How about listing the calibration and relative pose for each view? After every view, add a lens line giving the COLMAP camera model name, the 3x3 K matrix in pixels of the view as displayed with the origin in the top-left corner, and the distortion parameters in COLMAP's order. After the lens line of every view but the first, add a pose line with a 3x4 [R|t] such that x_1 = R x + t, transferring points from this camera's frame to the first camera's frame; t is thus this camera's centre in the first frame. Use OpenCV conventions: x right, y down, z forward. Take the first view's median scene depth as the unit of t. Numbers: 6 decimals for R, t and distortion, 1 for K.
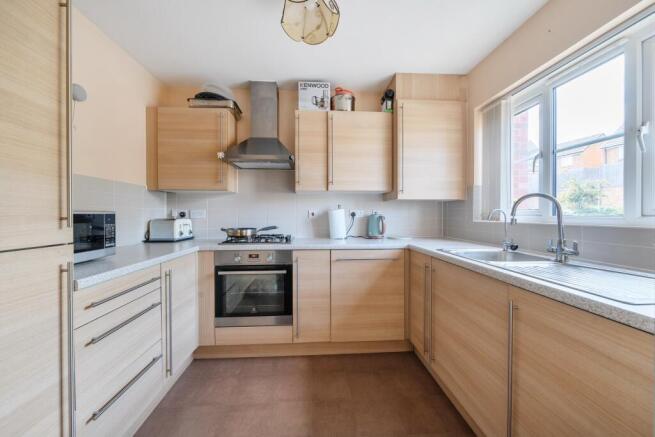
lens RADIAL K [[226.1, 0, 321.2], [0, 226.1, 216.5], [0, 0, 1]] dist [-0.009008, 0.000115]
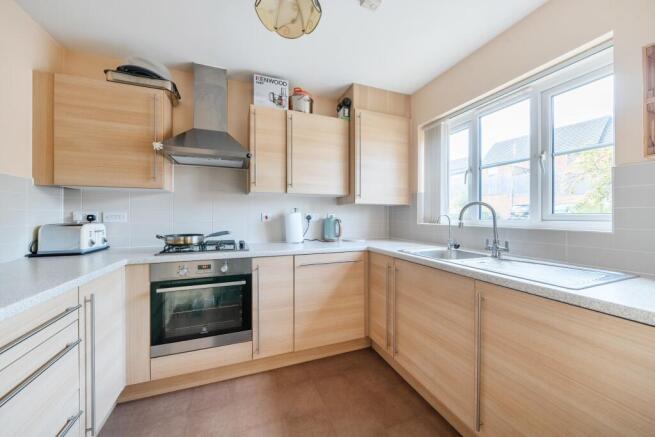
lens RADIAL K [[226.1, 0, 326.7], [0, 226.1, 216.8], [0, 0, 1]] dist [-0.009008, 0.000115]
pose [[0.954485, -0.000183, 0.298259, -0.107390], [0.002051, 0.999980, -0.005950, -0.009176], [-0.298252, 0.006291, 0.954466, 0.041651]]
